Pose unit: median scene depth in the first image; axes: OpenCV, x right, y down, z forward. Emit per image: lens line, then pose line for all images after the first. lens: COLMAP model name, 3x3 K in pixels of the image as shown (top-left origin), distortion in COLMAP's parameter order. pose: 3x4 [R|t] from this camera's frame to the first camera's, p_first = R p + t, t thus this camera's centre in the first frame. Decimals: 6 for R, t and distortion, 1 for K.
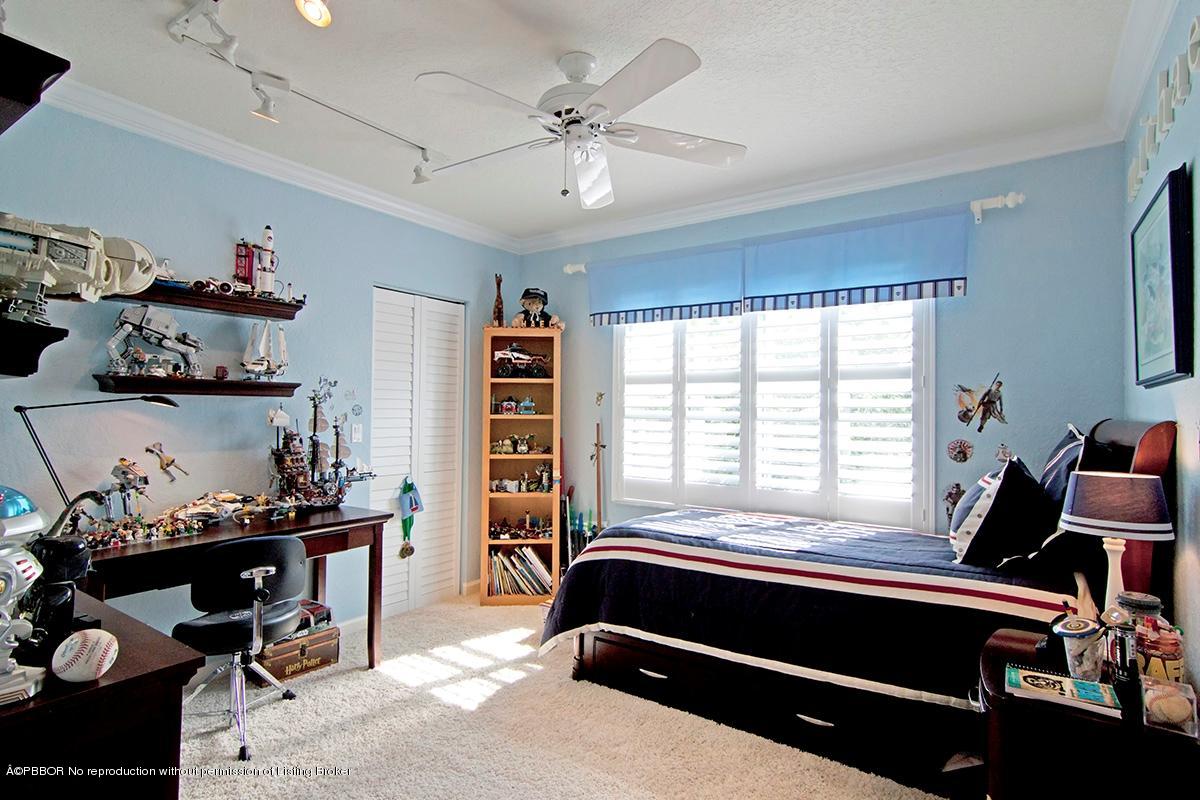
lens RADIAL K [[607.1, 0, 597.3], [0, 607.1, 400.6], [0, 0, 1]] dist [0.018731, -0.000600]
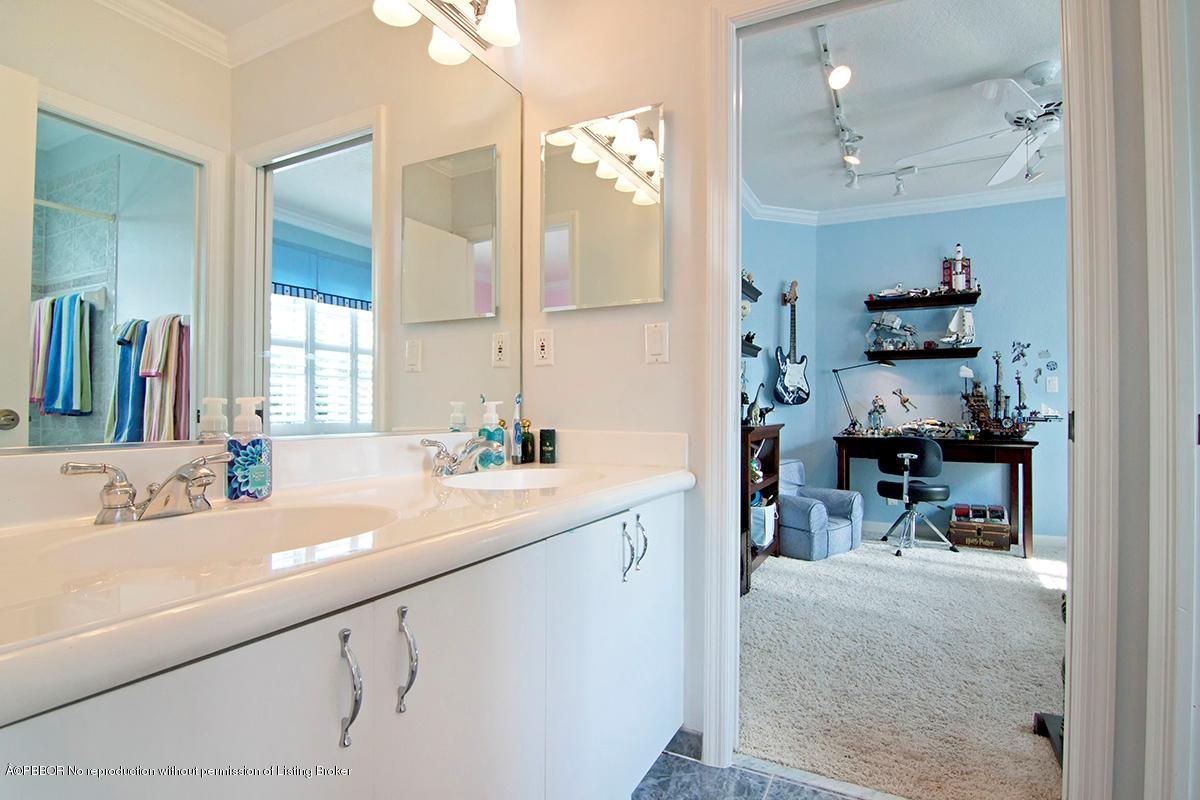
lens RADIAL K [[606.9, 0, 597.5], [0, 606.9, 400.8], [0, 0, 1]] dist [-0.003493, -0.013248]
pose [[0.131238, -0.019535, -0.991158, 0.817701], [0.015214, 0.999728, -0.017689, 0.111756], [0.991234, -0.012758, 0.131500, -0.073892]]
